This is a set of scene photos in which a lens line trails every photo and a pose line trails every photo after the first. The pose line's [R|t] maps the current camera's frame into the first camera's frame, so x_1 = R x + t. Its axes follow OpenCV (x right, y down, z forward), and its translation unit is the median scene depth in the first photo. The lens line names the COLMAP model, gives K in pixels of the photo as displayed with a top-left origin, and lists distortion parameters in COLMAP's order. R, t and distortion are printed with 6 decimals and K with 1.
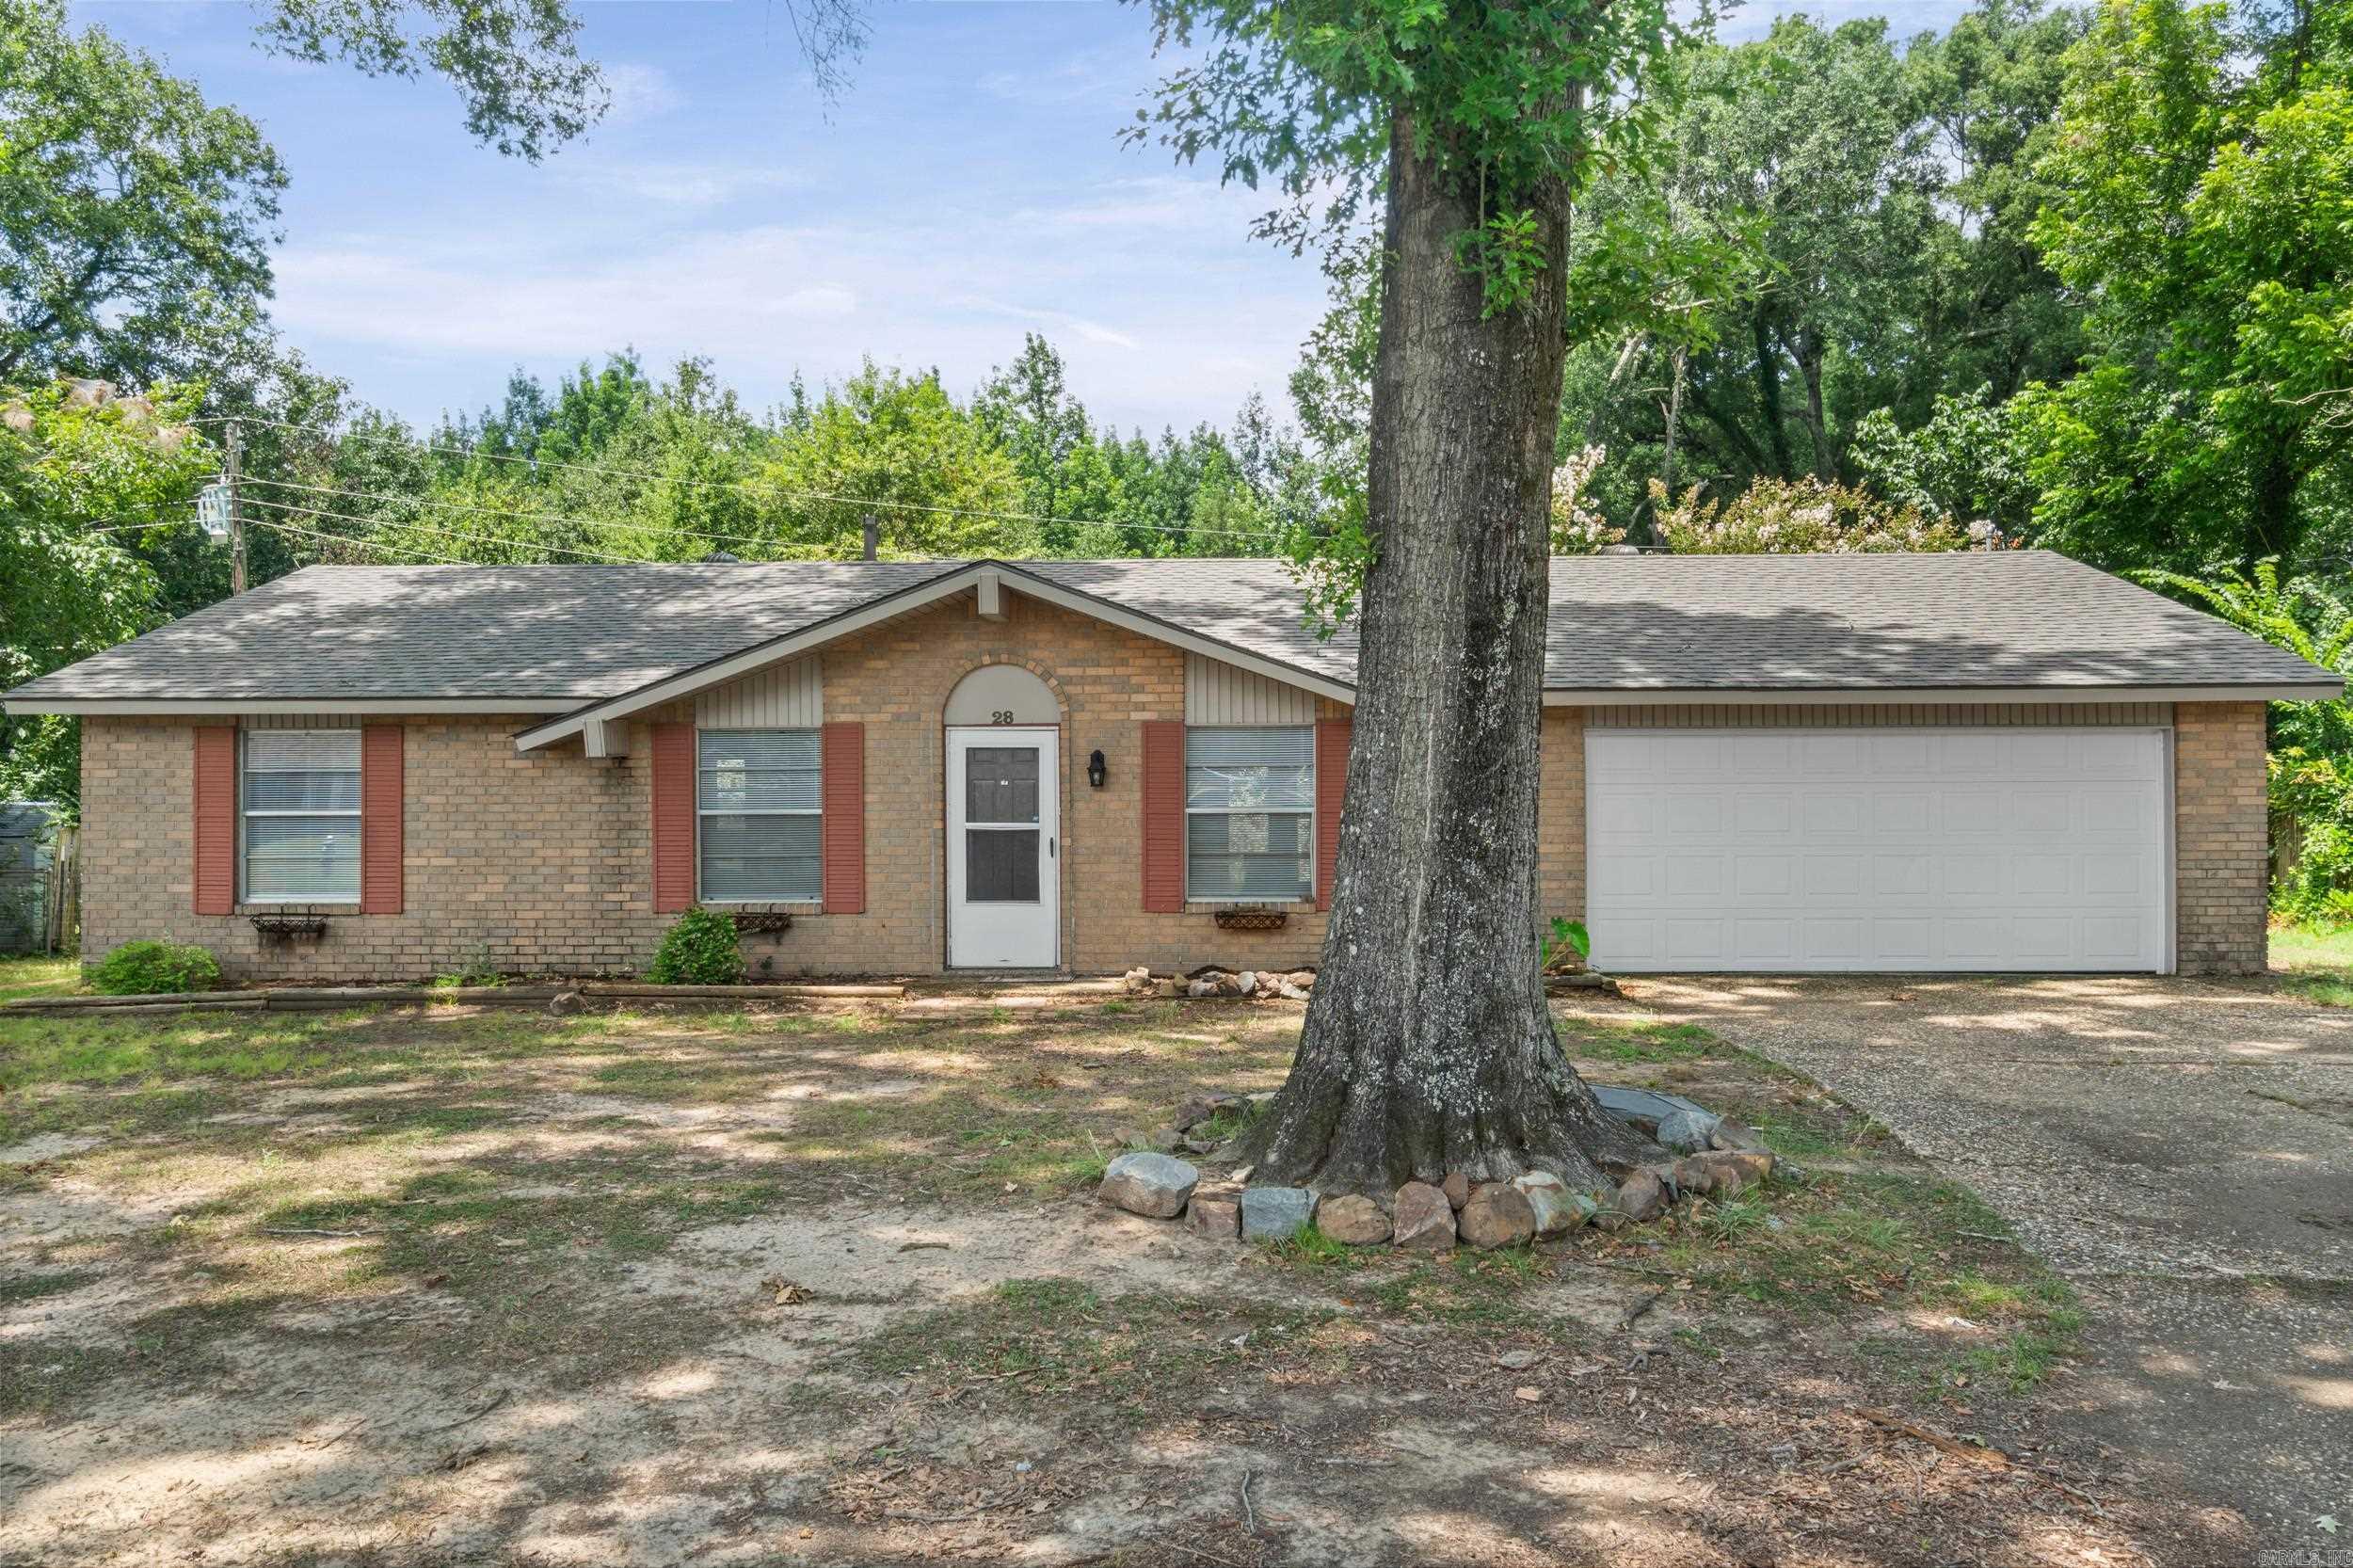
lens RADIAL K [[1788.6, 0, 1176.5], [0, 1788.6, 784.0], [0, 0, 1]] dist [0.000392, 0.000706]
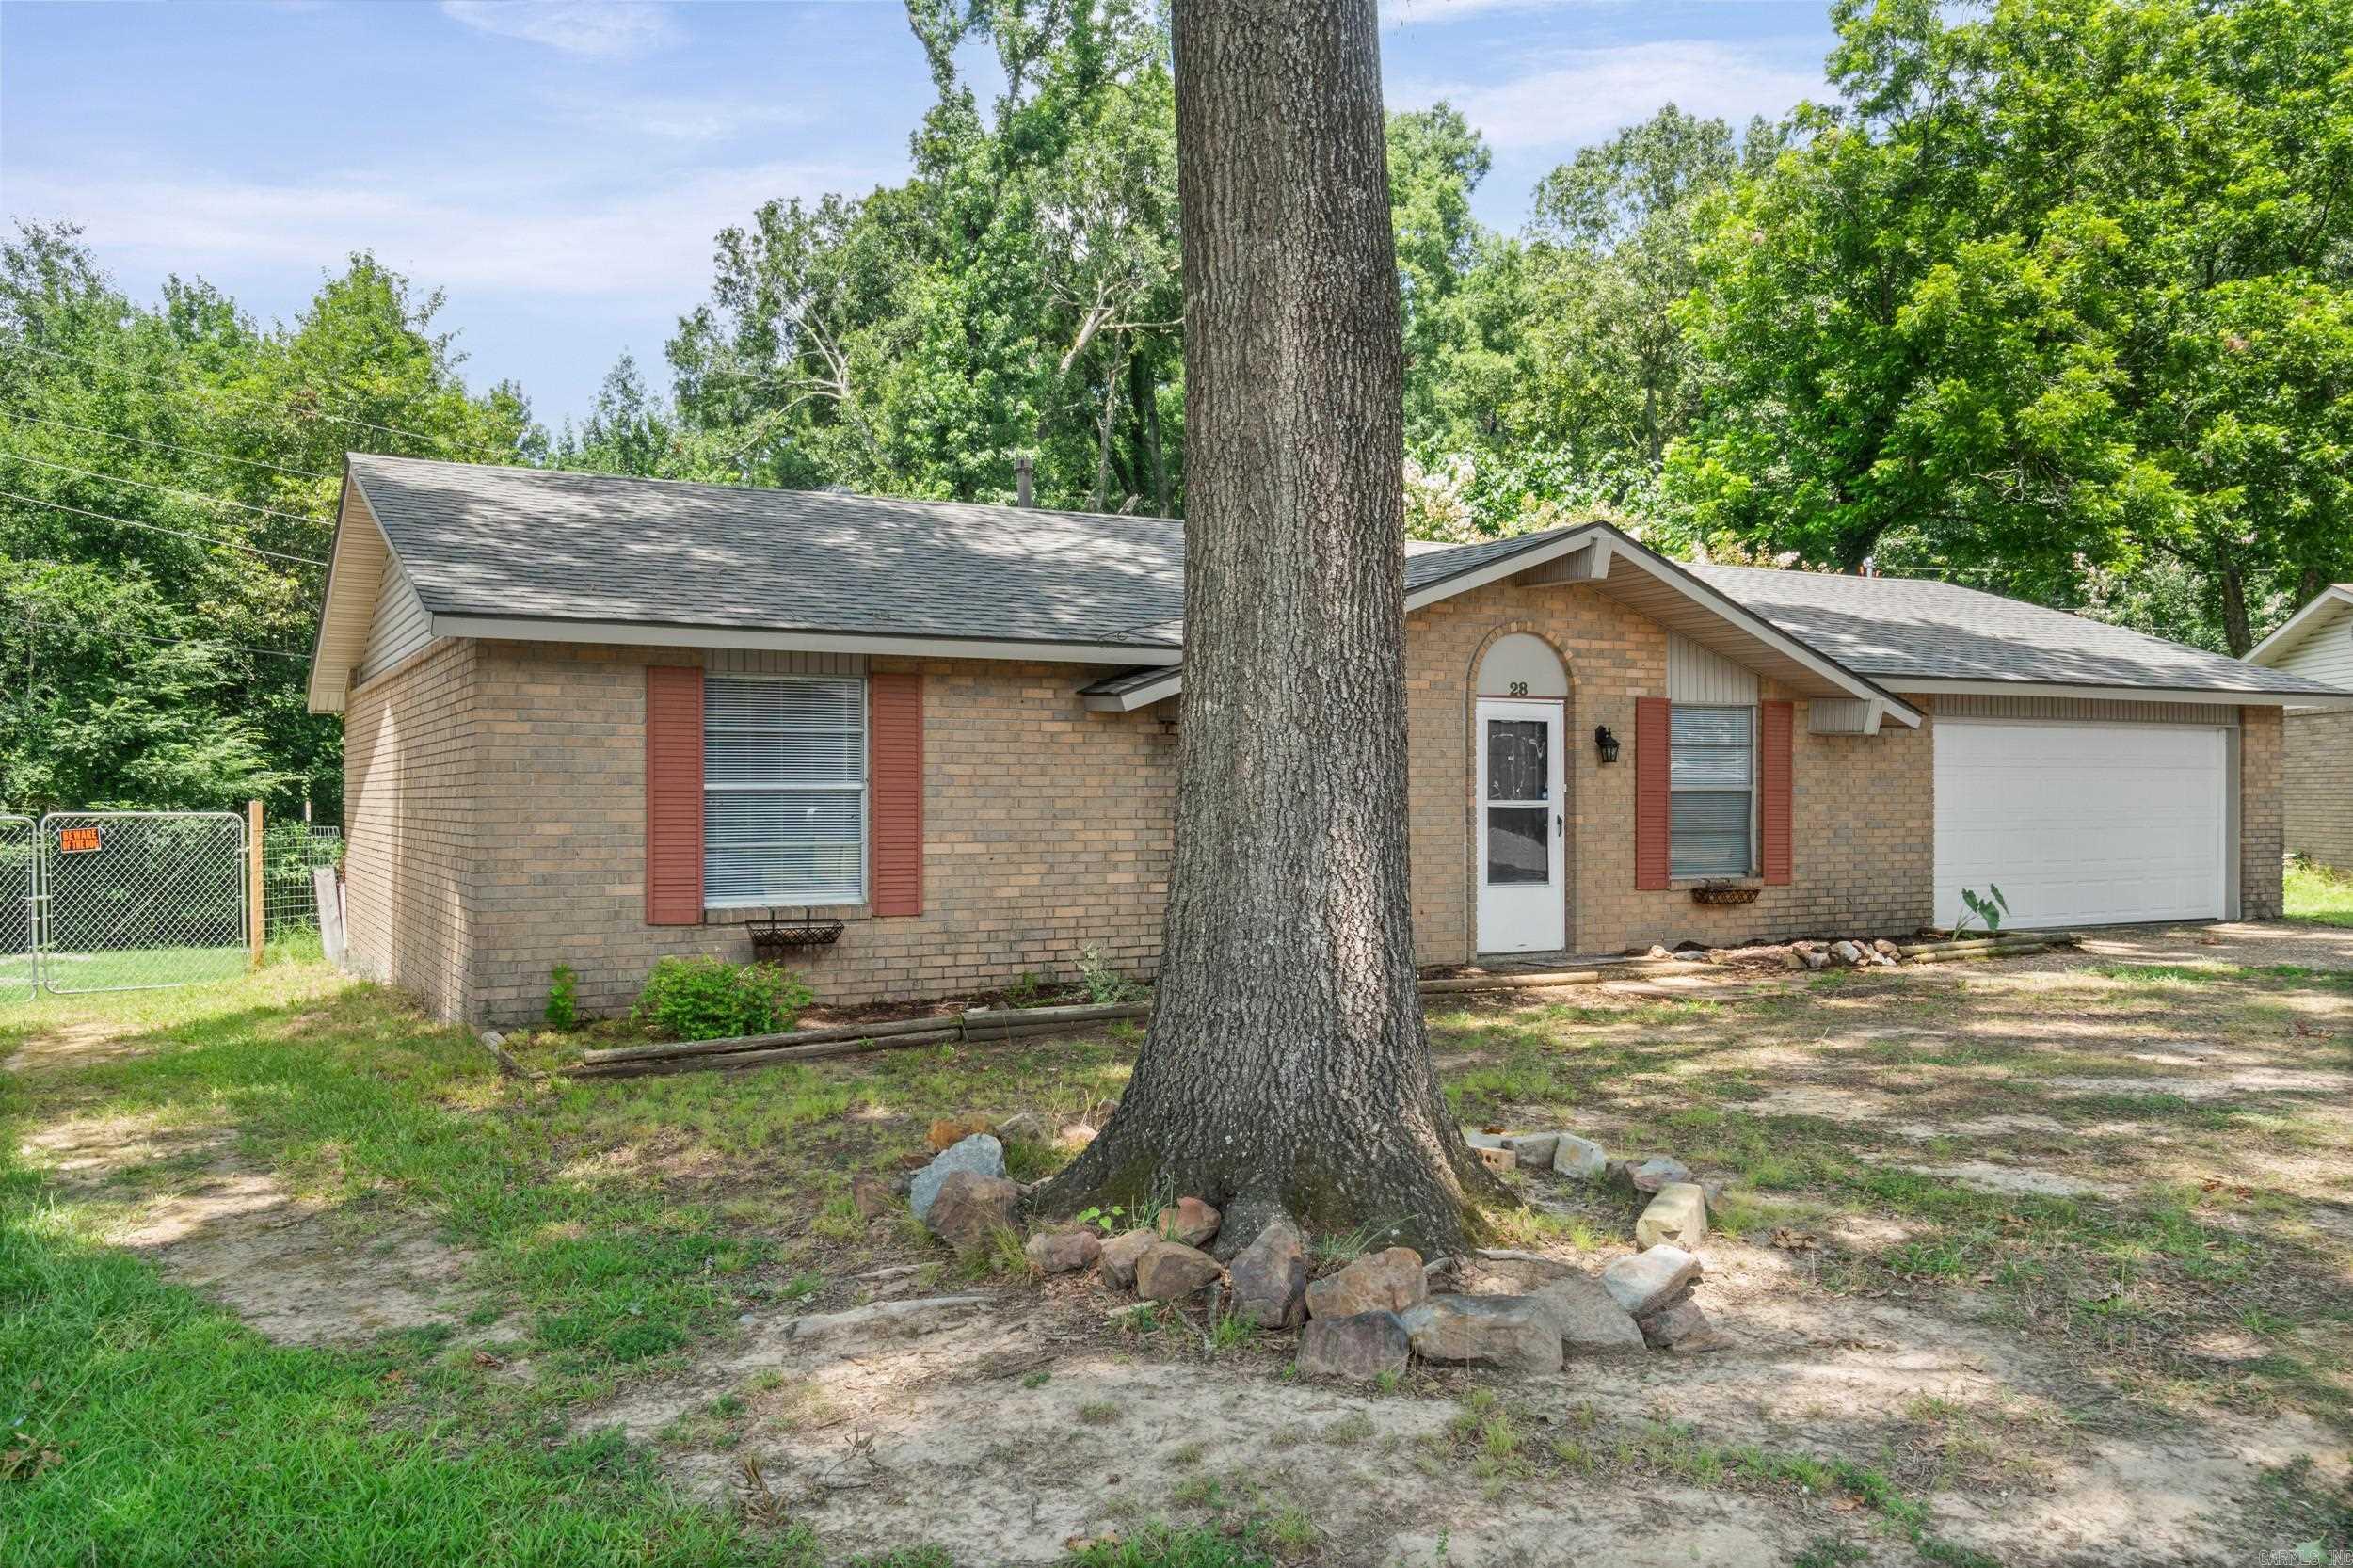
lens RADIAL K [[1788.6, 0, 1176.5], [0, 1788.6, 784.0], [0, 0, 1]] dist [0.000392, 0.000706]
pose [[0.867688, 0.005428, 0.497079, -0.725477], [-0.003867, 0.999984, -0.004169, 0.017916], [-0.497094, 0.001695, 0.867695, 0.267241]]
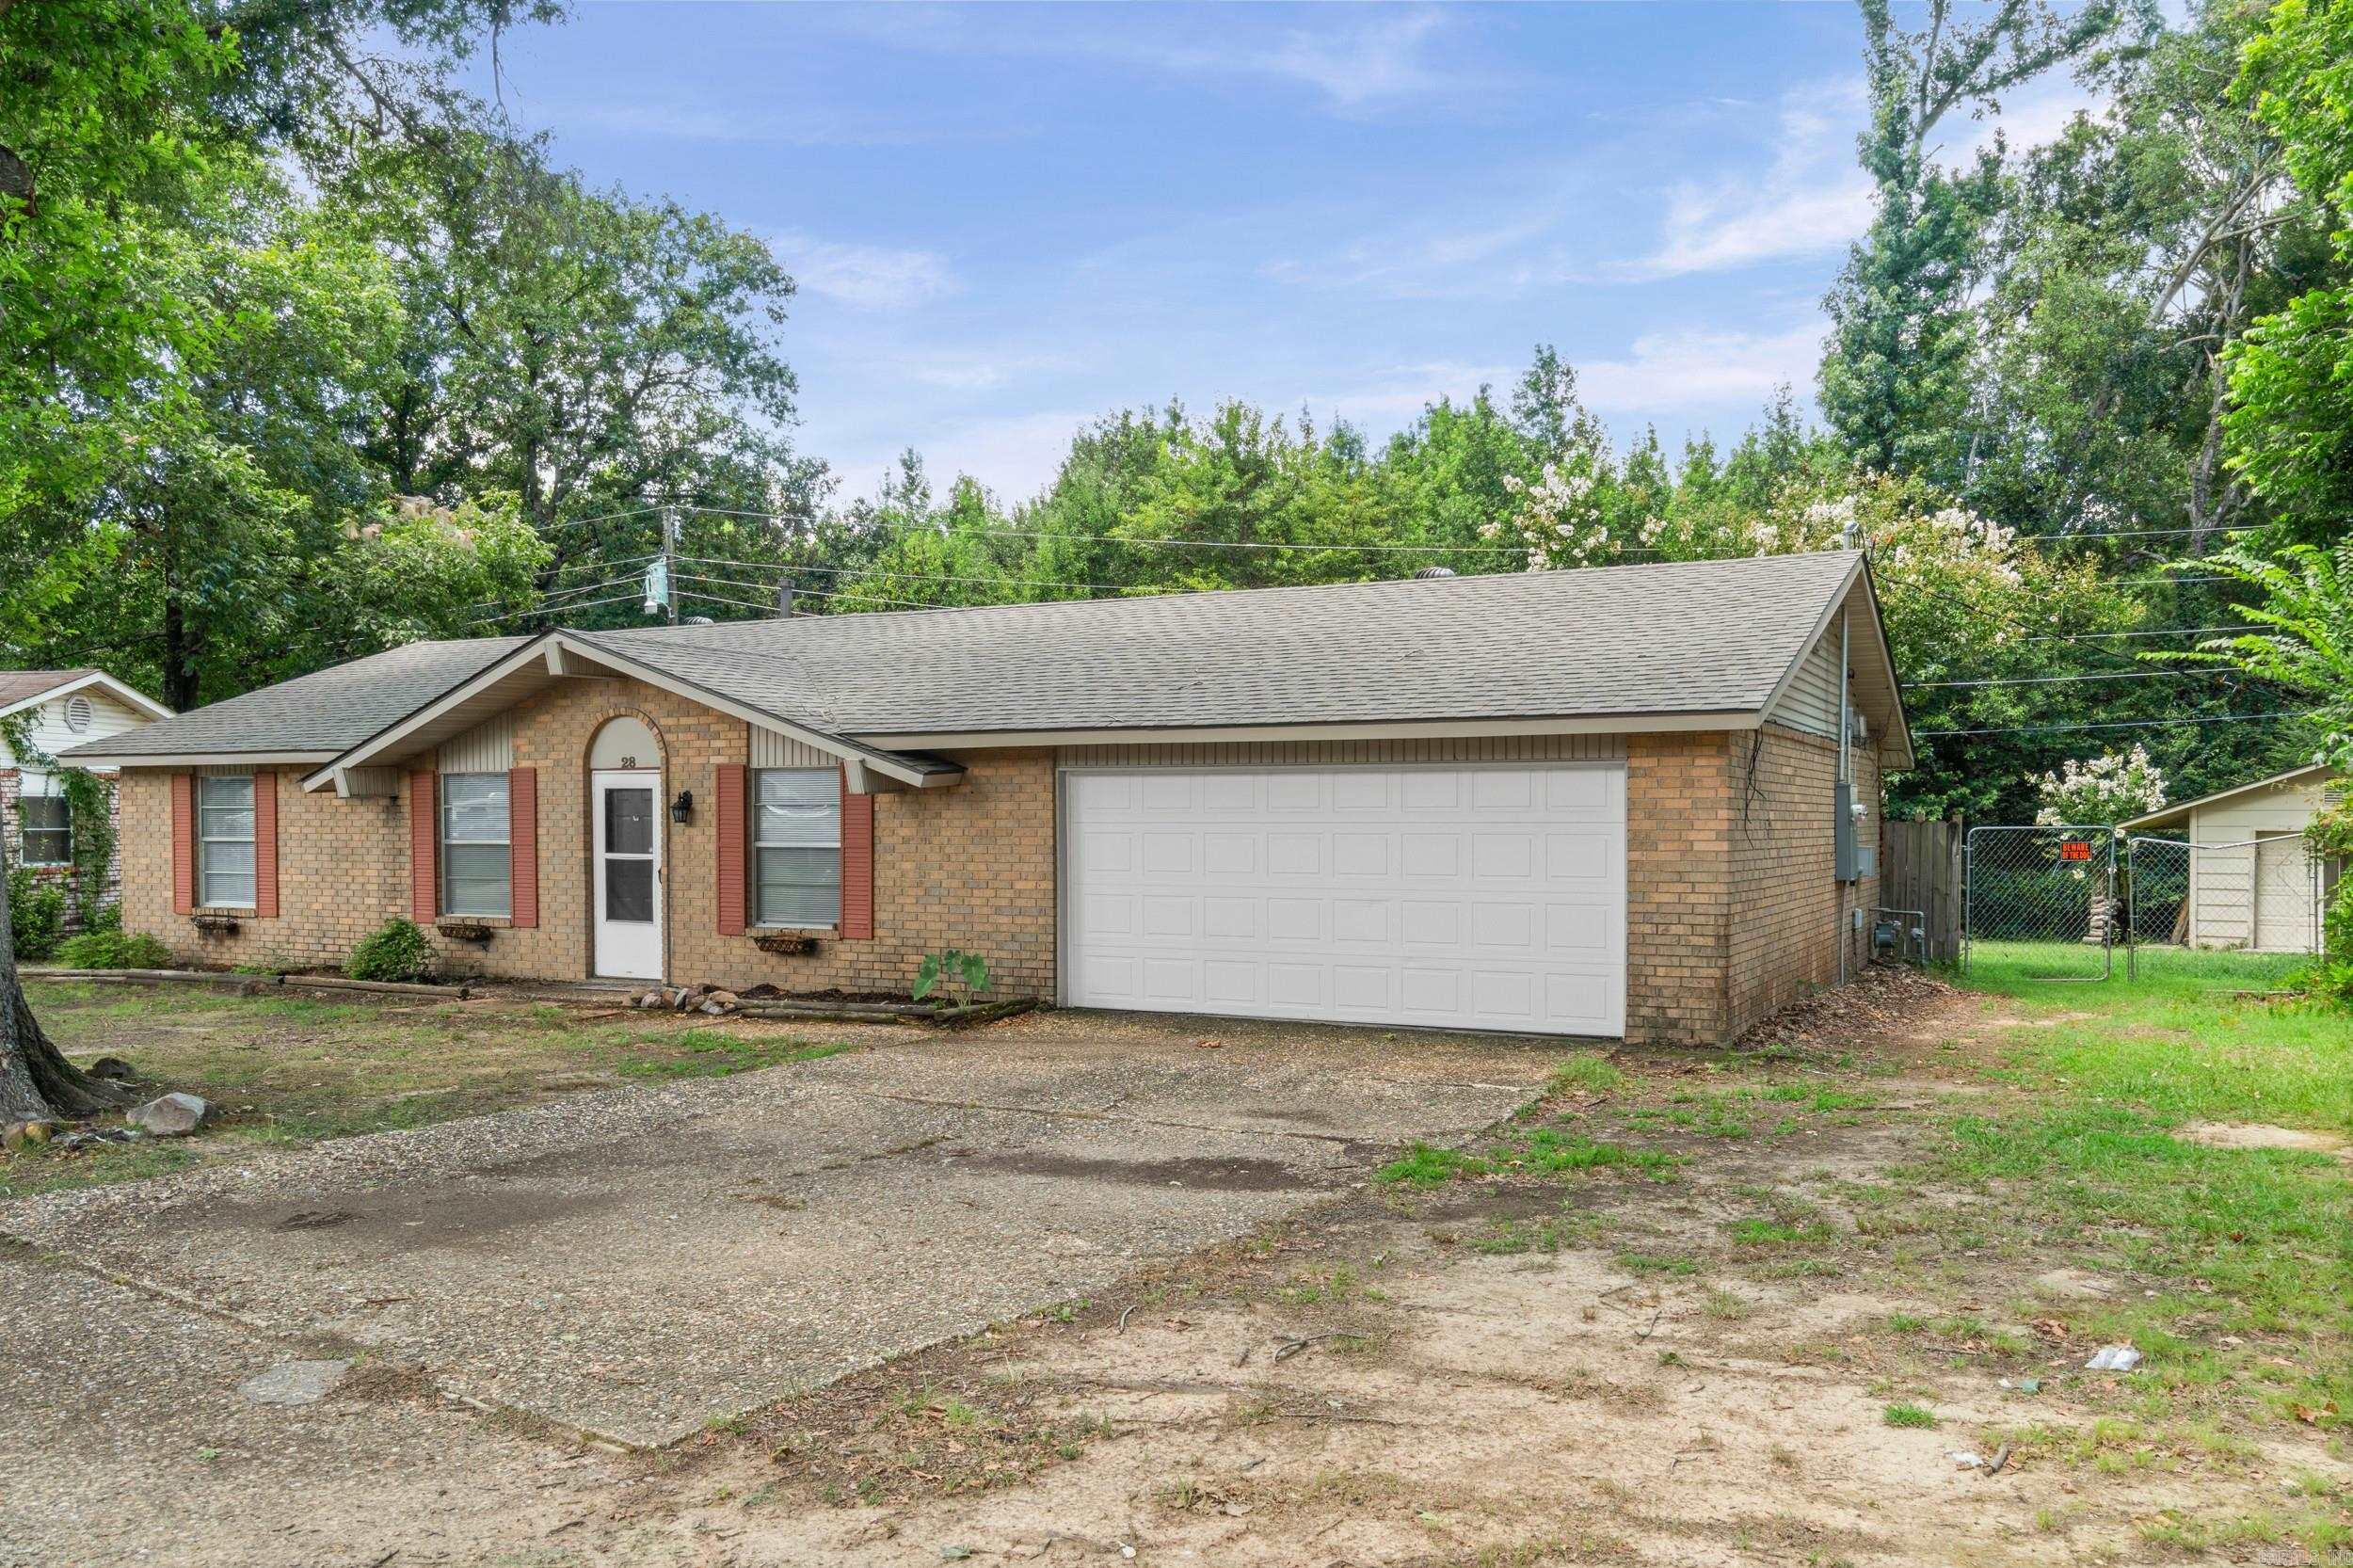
lens RADIAL K [[1947.7, 0, 1176.5], [0, 1947.7, 784.0], [0, 0, 1]] dist [-0.013374, -0.001583]
pose [[0.892718, -0.003209, -0.450605, 0.786273], [-0.006446, 0.999781, -0.019890, -0.000486], [0.450570, 0.020660, 0.892502, 0.036562]]
